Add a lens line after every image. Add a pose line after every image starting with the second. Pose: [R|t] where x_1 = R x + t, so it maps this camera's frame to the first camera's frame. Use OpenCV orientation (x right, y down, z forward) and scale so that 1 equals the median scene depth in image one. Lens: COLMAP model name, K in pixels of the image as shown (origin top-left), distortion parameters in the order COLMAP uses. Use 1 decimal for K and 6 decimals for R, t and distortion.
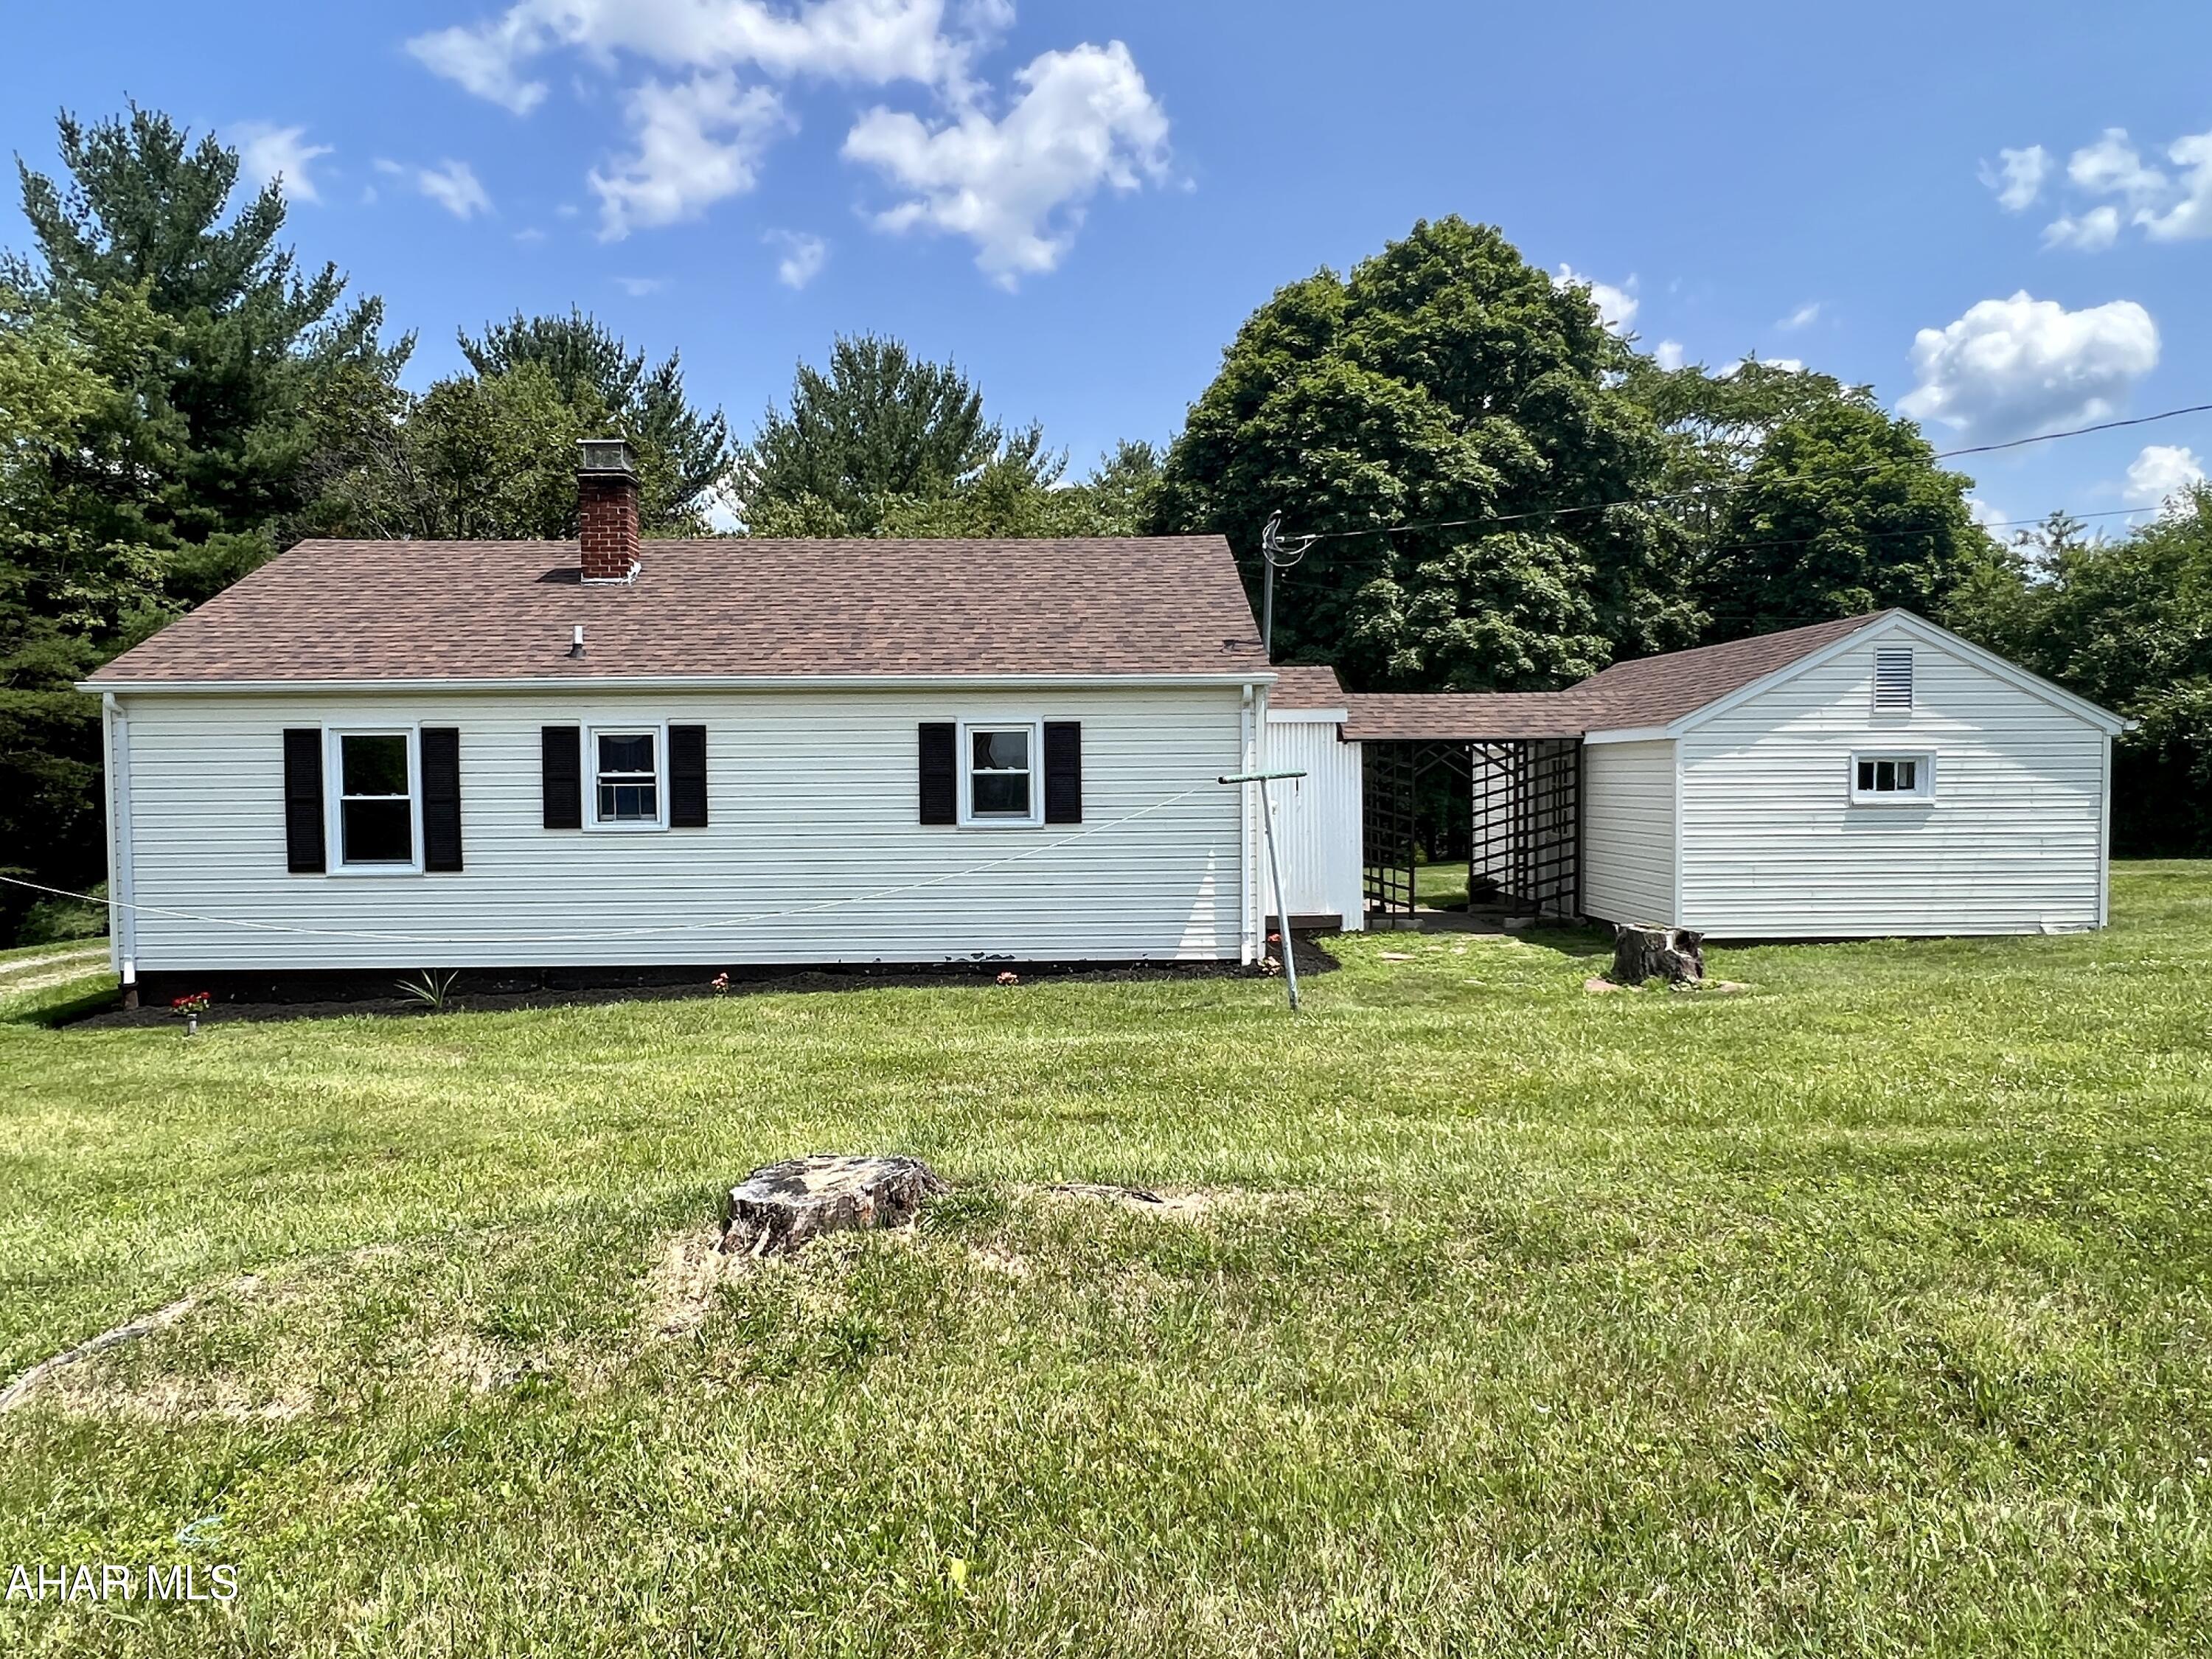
lens RADIAL K [[1337.6, 0, 1095.7], [0, 1337.6, 850.3], [0, 0, 1]] dist [0.015665, 0.000125]
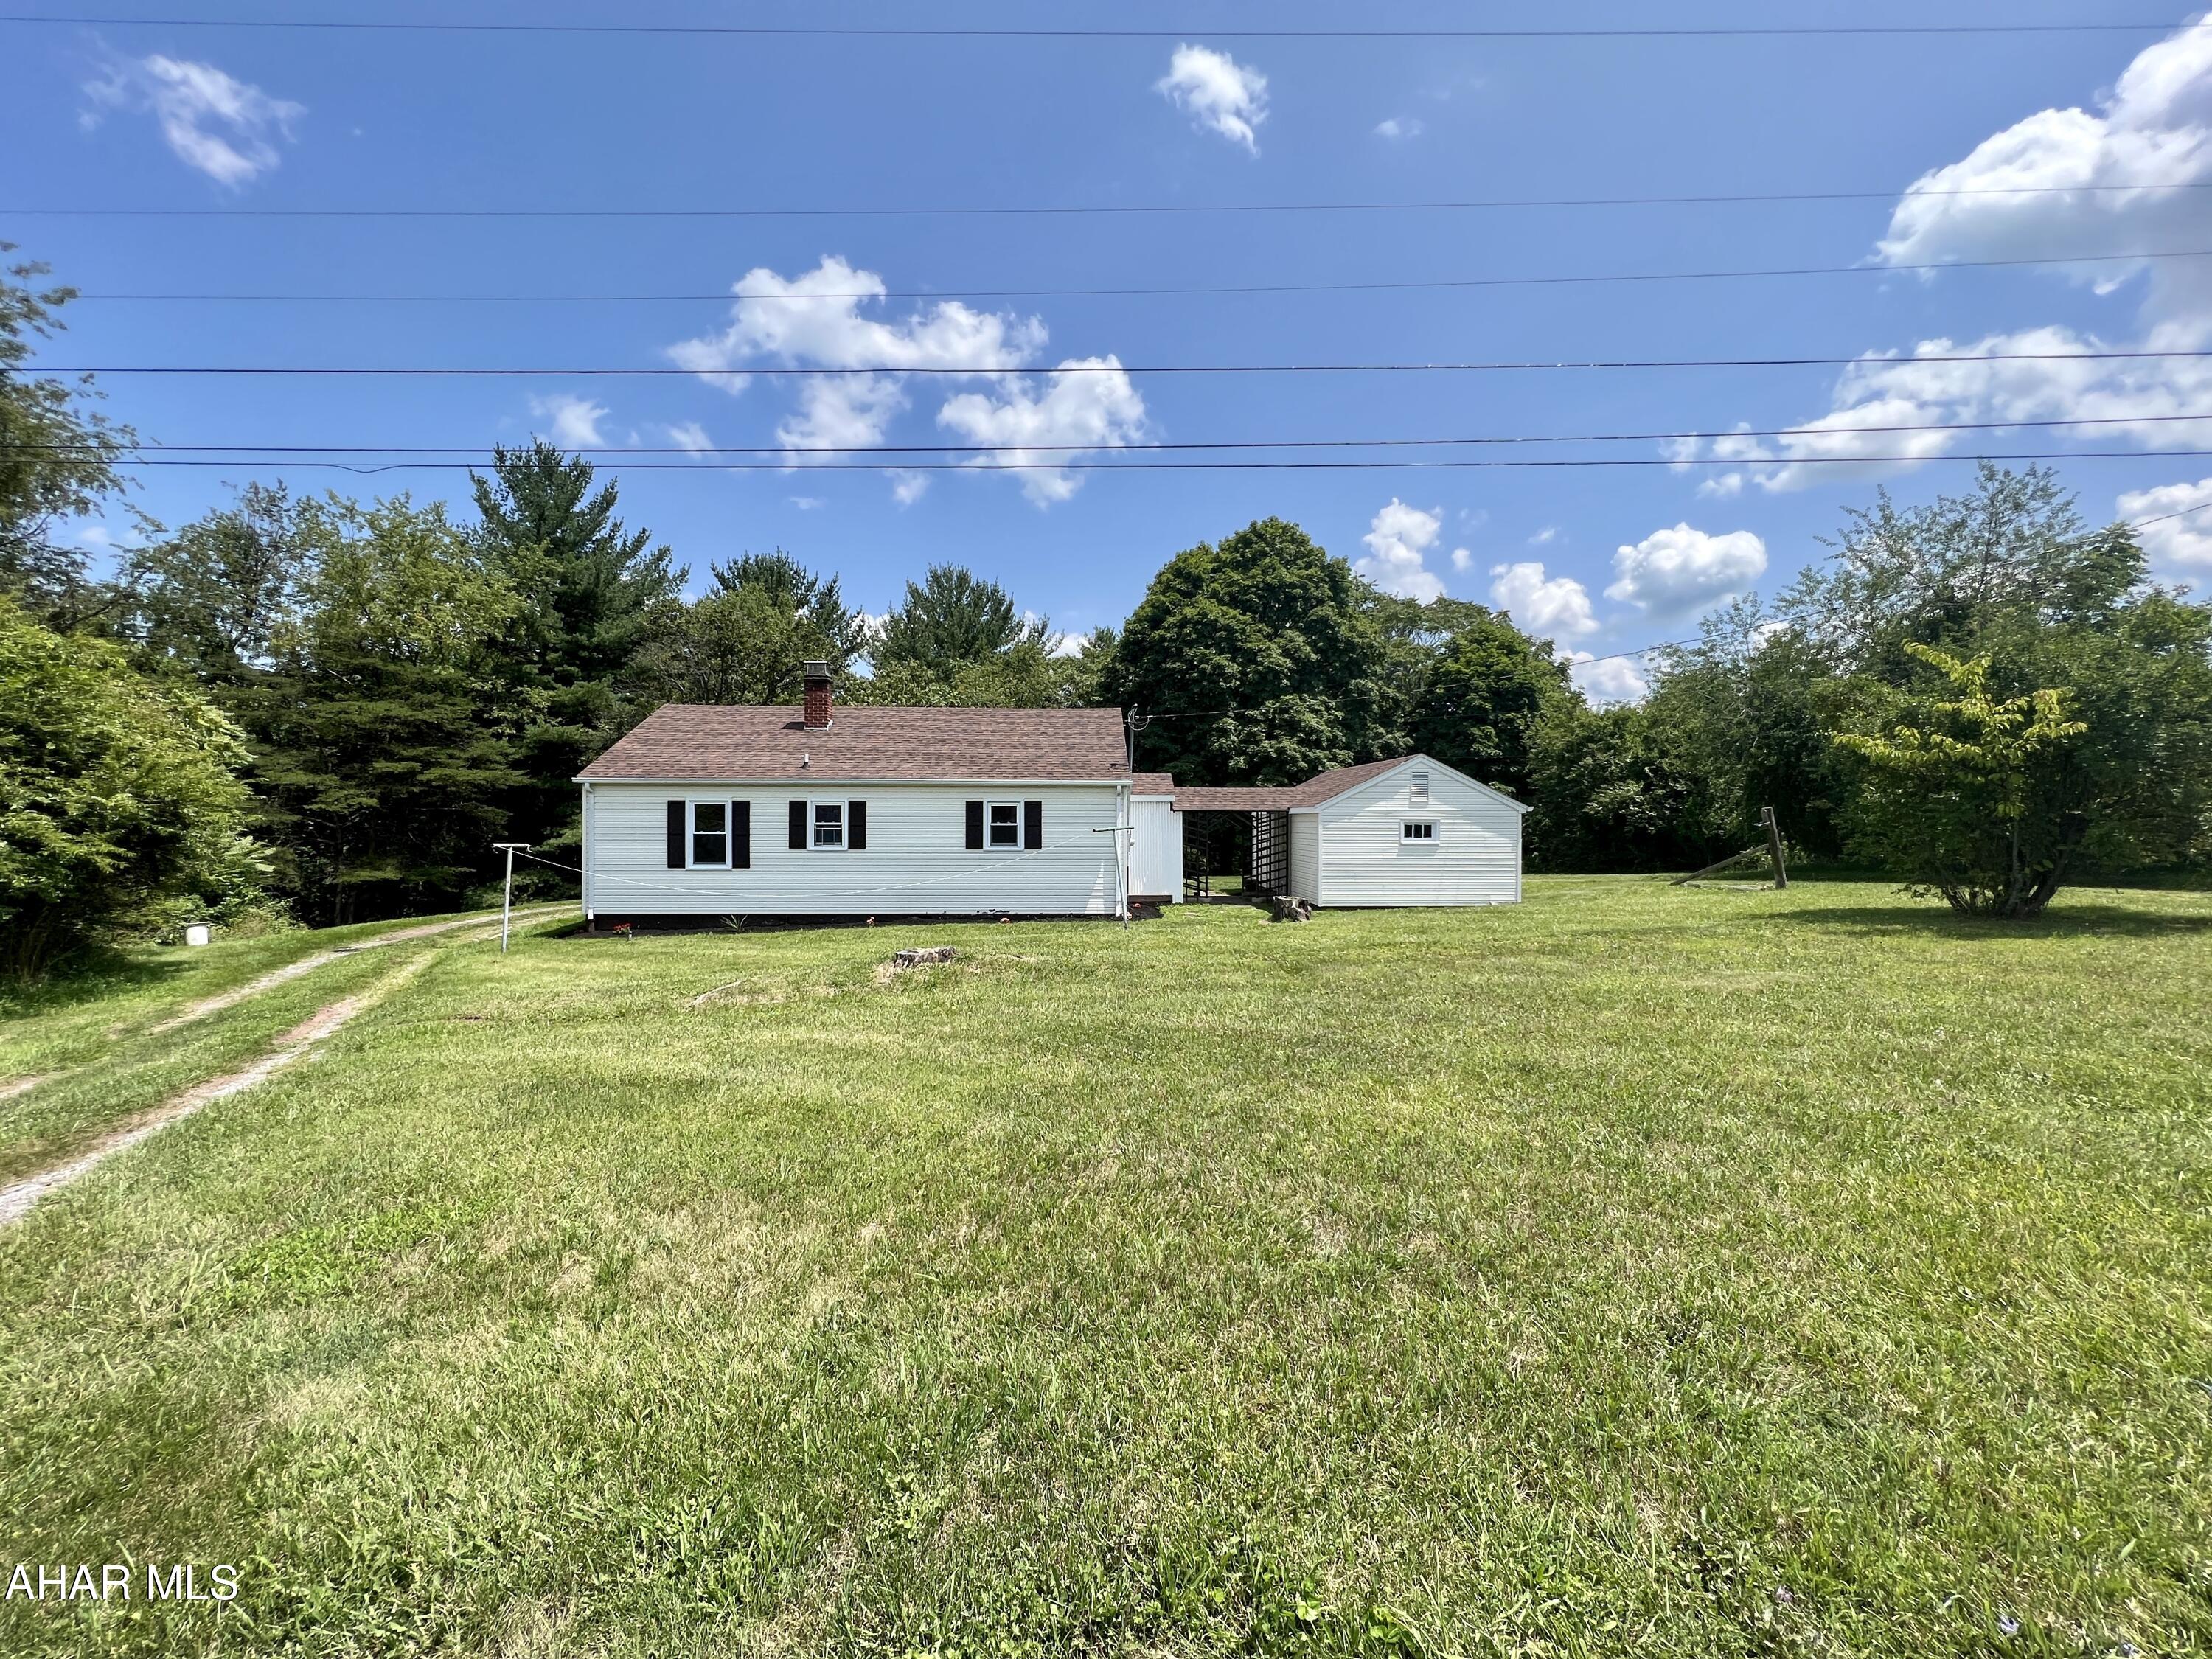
lens RADIAL K [[881.4, 0, 1114.5], [0, 881.4, 825.5], [0, 0, 1]] dist [-0.004648, 0.000699]
pose [[0.999678, 0.011554, 0.022599, 0.033704], [-0.010418, 0.998707, -0.049759, 0.005256], [-0.023145, 0.049508, 0.998506, -0.185837]]
